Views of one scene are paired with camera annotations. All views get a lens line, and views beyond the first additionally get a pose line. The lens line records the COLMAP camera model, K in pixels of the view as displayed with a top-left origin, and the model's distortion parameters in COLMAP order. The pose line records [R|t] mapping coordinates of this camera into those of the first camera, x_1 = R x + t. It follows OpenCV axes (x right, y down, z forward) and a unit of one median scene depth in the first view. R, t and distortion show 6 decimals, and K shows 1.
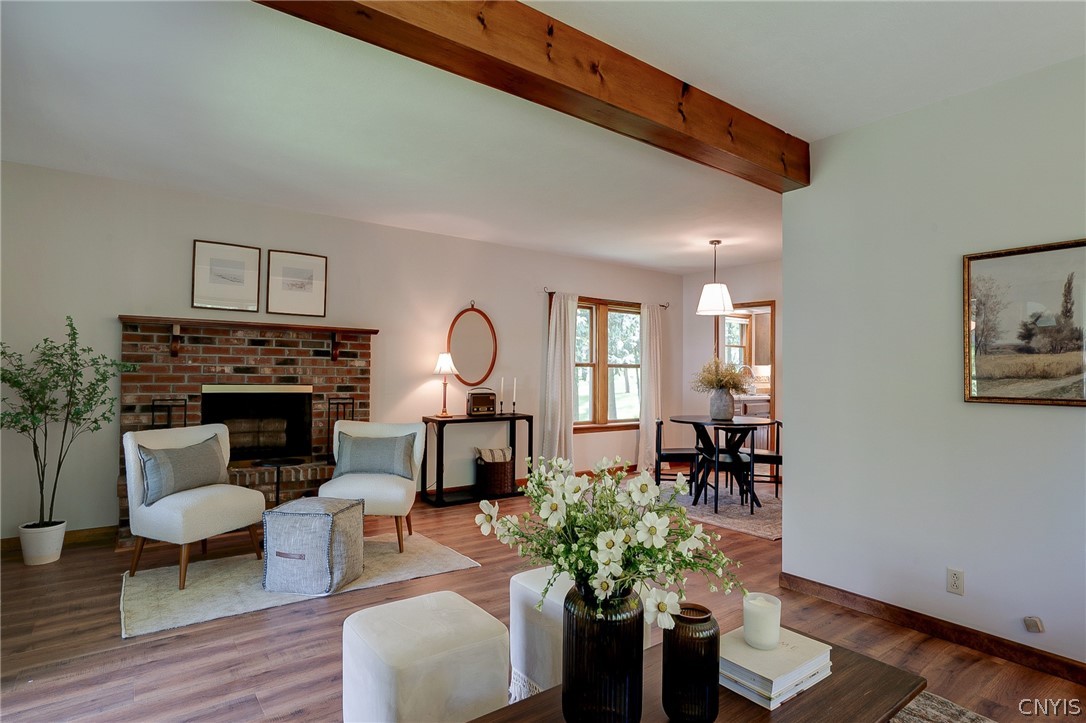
lens RADIAL K [[569.7, 0, 530.8], [0, 569.7, 364.6], [0, 0, 1]] dist [-0.039294, 0.019632]
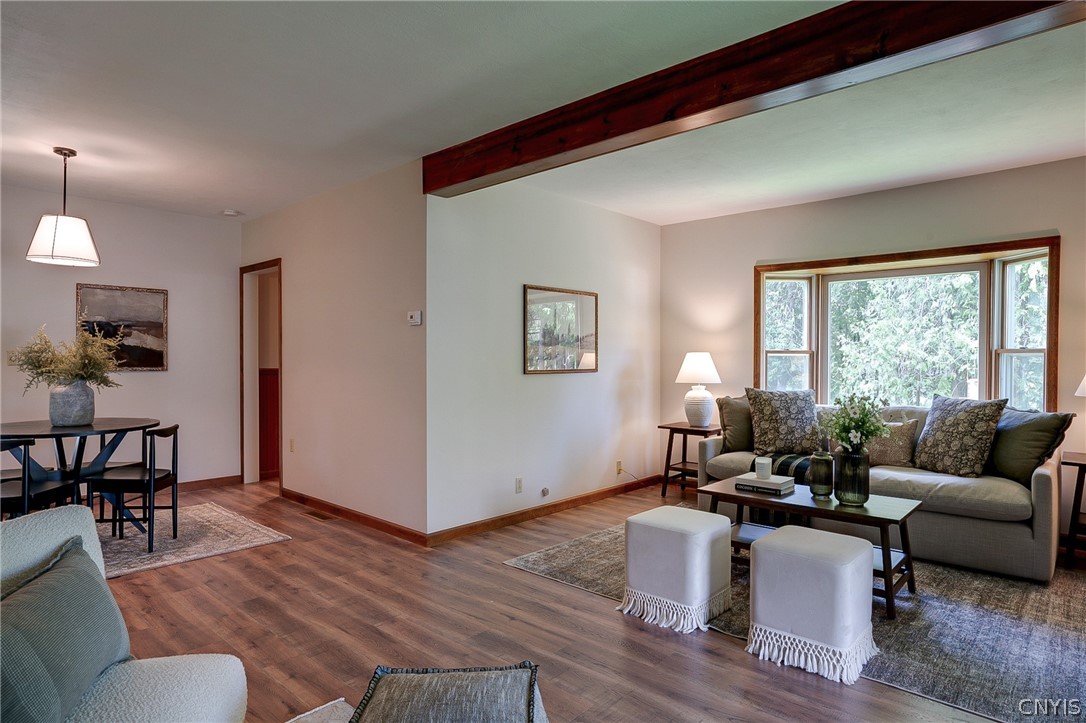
lens RADIAL K [[625.1, 0, 547.6], [0, 625.1, 362.7], [0, 0, 1]] dist [-0.038135, 0.031868]
pose [[-0.199688, -0.020731, 0.979640, -0.543106], [-0.019477, 0.999663, 0.017185, 0.000462], [-0.979666, -0.015649, -0.200025, 0.684115]]
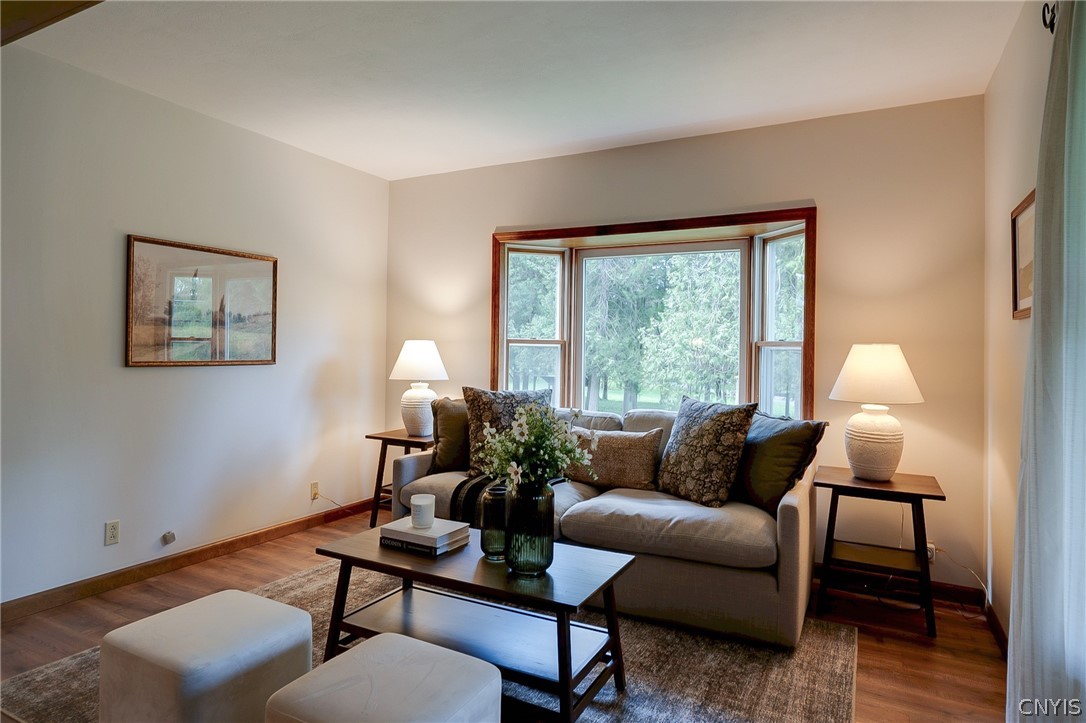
lens RADIAL K [[625.1, 0, 538.5], [0, 625.1, 341.1], [0, 0, 1]] dist [-0.038135, 0.031868]
pose [[-0.427313, -0.005155, 0.904089, -0.356927], [-0.034780, 0.999337, -0.010741, 0.000626], [-0.903435, -0.036034, -0.427209, 0.414975]]
